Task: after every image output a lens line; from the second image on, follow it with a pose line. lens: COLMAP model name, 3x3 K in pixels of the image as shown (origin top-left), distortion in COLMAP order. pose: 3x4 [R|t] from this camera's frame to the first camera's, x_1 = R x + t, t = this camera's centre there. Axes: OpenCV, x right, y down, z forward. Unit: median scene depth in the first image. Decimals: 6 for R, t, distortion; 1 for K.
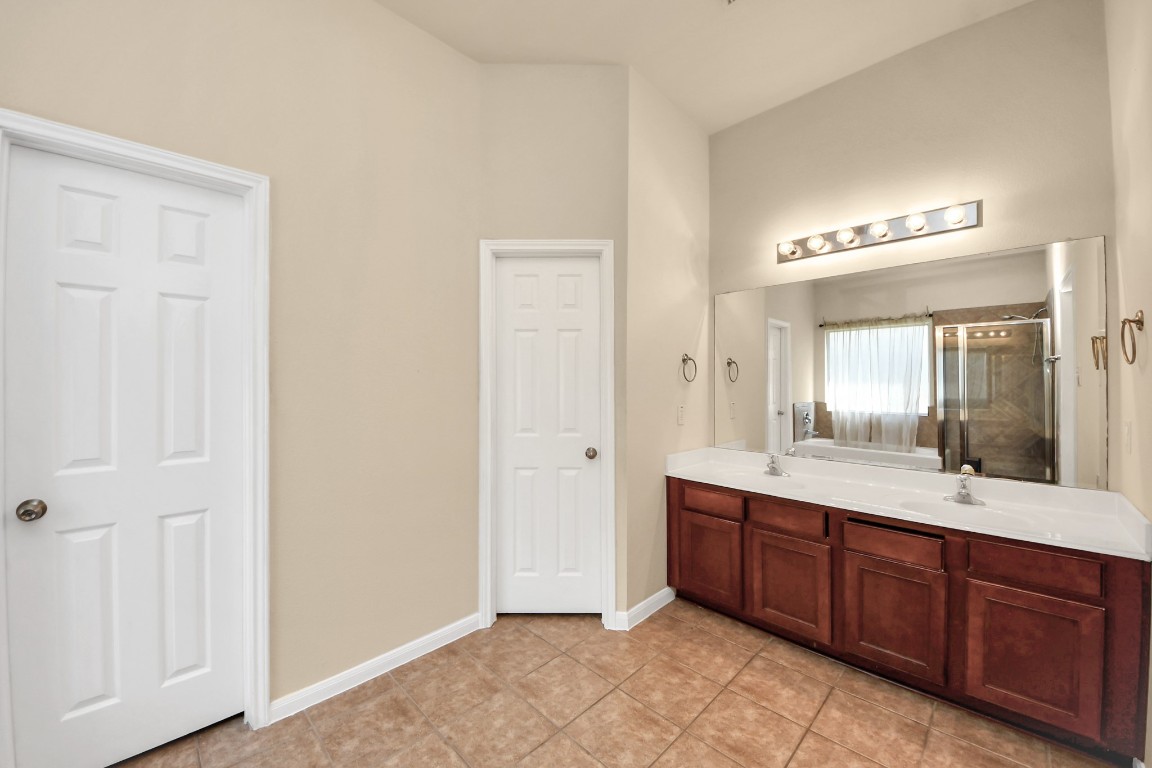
lens RADIAL K [[420.9, 0, 565.8], [0, 420.9, 380.7], [0, 0, 1]] dist [0.001791, -0.004195]
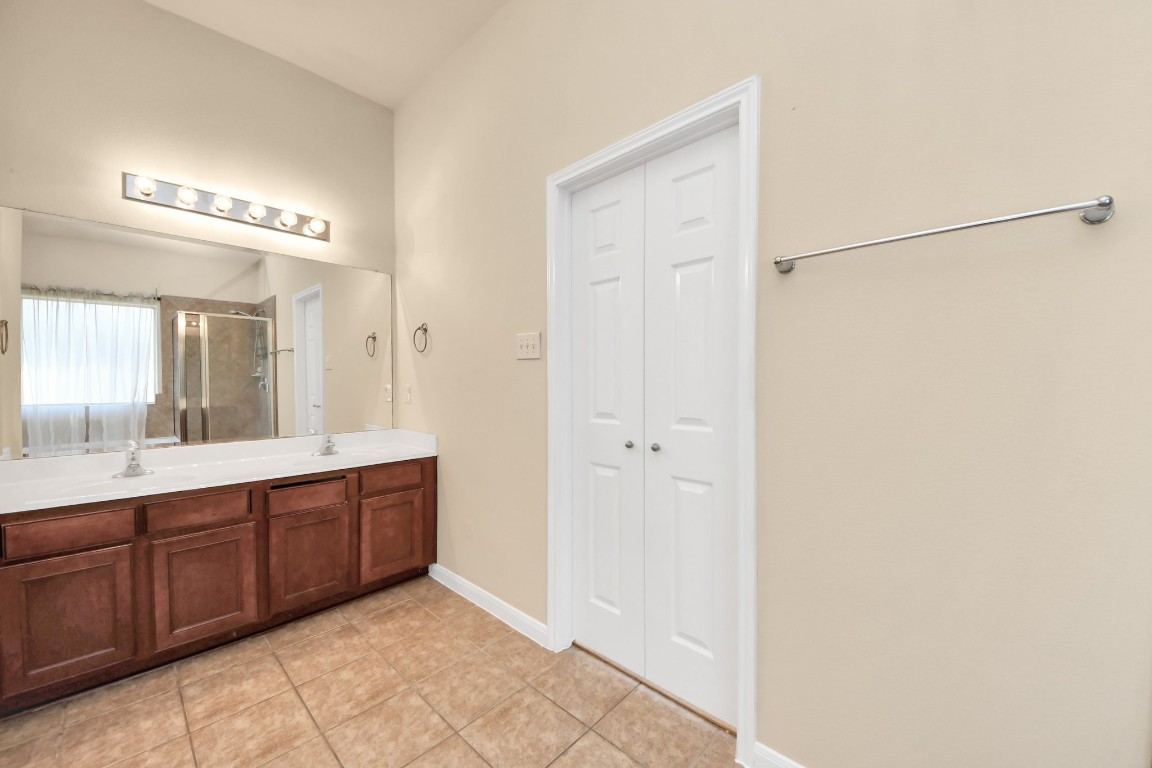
lens RADIAL K [[420.9, 0, 576.4], [0, 420.9, 382.3], [0, 0, 1]] dist [0.001791, -0.004195]
pose [[0.023012, -0.024599, 0.999433, -0.330780], [-0.002709, 0.999692, 0.024668, 0.040098], [-0.999732, -0.003275, 0.022938, 0.222885]]
